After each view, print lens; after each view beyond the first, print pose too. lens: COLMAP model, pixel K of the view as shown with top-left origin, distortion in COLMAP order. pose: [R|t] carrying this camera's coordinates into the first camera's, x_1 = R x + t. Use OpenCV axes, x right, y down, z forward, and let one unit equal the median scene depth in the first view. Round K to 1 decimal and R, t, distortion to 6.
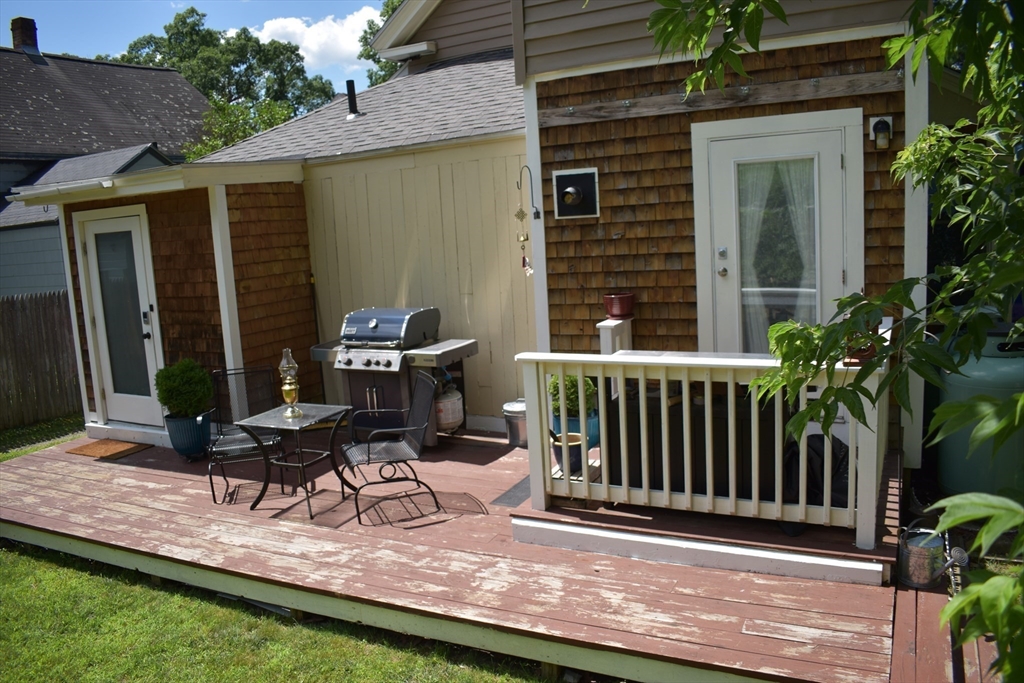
lens RADIAL K [[797.0, 0, 512.0], [0, 797.0, 341.5], [0, 0, 1]] dist [-0.096736, 0.016887]
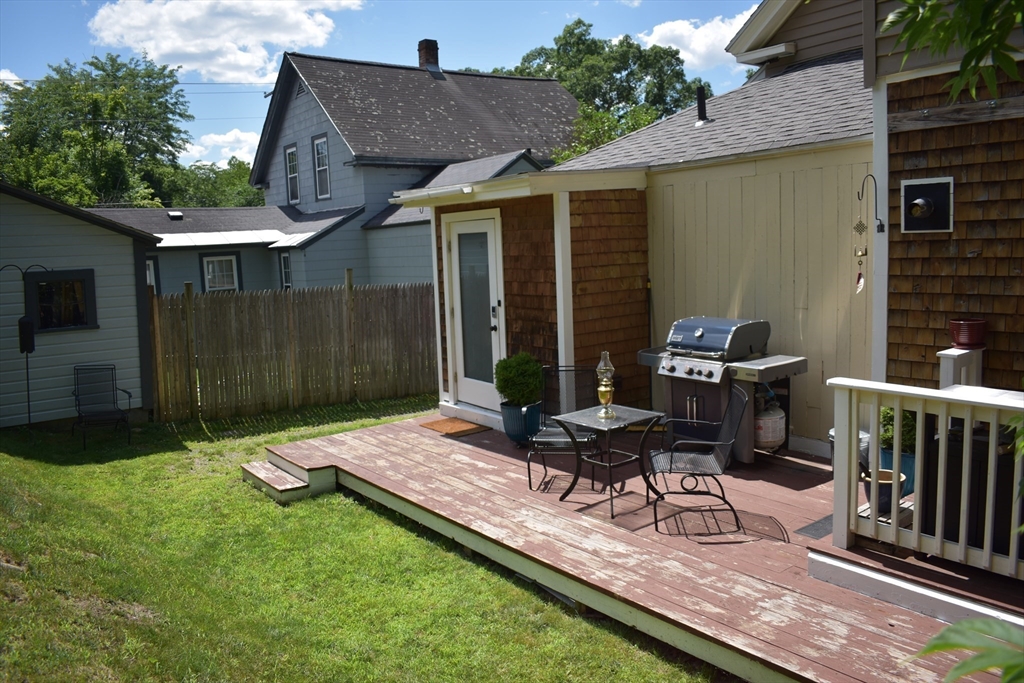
lens RADIAL K [[797.0, 0, 512.0], [0, 797.0, 341.5], [0, 0, 1]] dist [-0.096736, 0.016887]
pose [[0.895512, 0.076257, -0.438454, 0.055137], [-0.077128, 0.996895, 0.015854, -0.009874], [0.438302, 0.019620, 0.898614, 0.006627]]
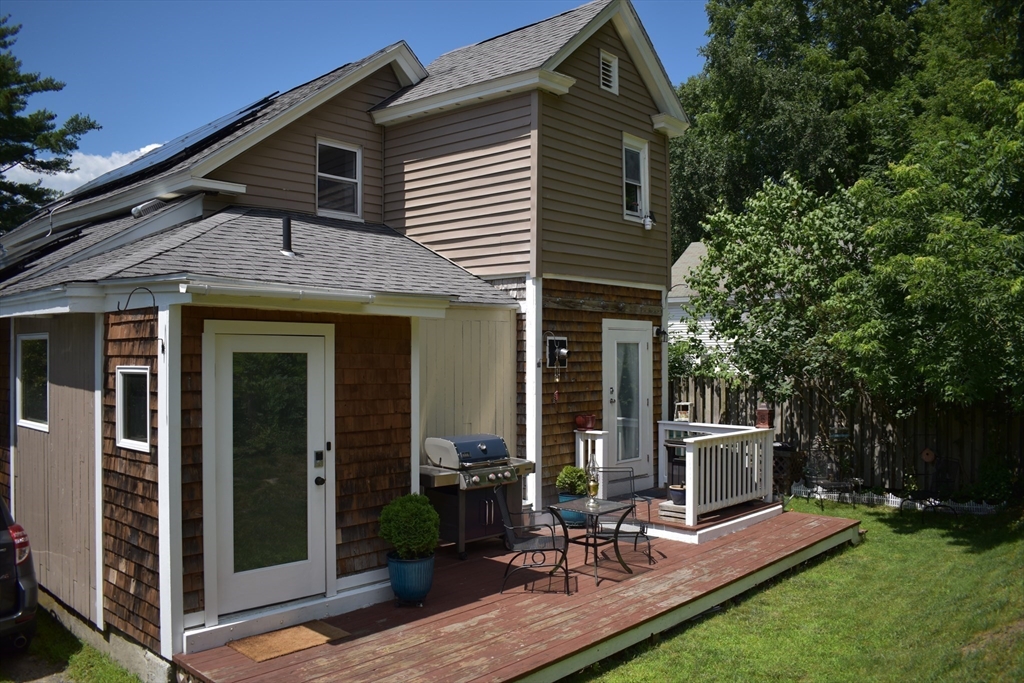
lens RADIAL K [[797.0, 0, 512.0], [0, 797.0, 341.5], [0, 0, 1]] dist [-0.096736, 0.016887]
pose [[0.280312, 0.080876, 0.956496, -1.416194], [0.129969, 0.984071, -0.121297, -0.028619], [-0.951070, 0.158316, 0.265335, 0.655028]]
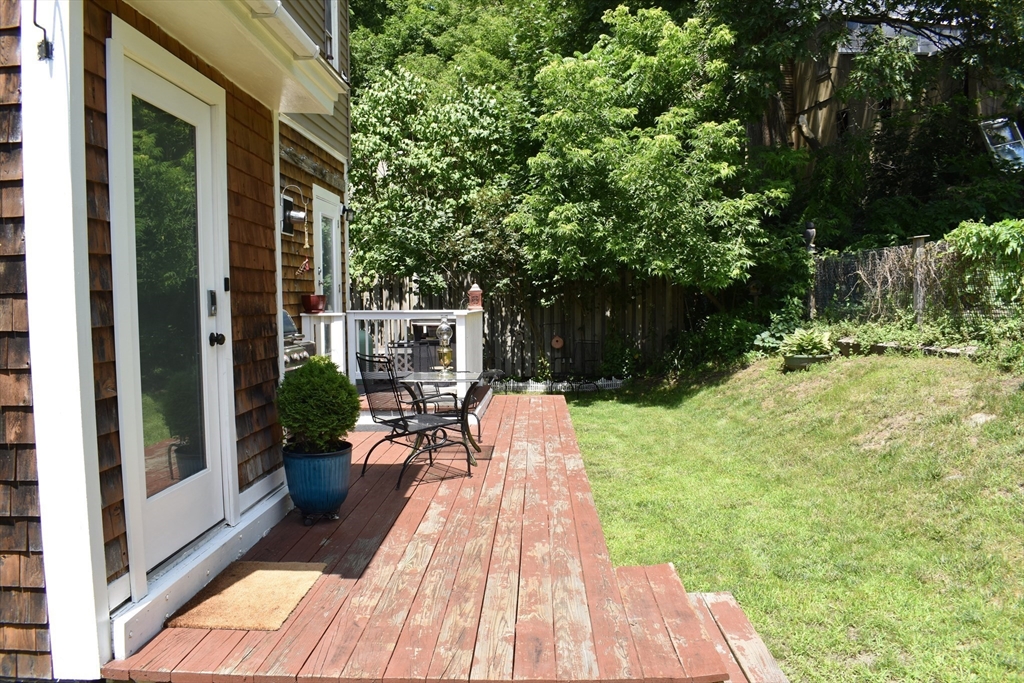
lens RADIAL K [[797.0, 0, 512.0], [0, 797.0, 341.5], [0, 0, 1]] dist [-0.096736, 0.016887]
pose [[-0.421373, 0.018099, 0.906707, -1.170861], [0.174988, 0.982635, 0.061708, -0.005280], [-0.889845, 0.184665, -0.417223, 1.217472]]
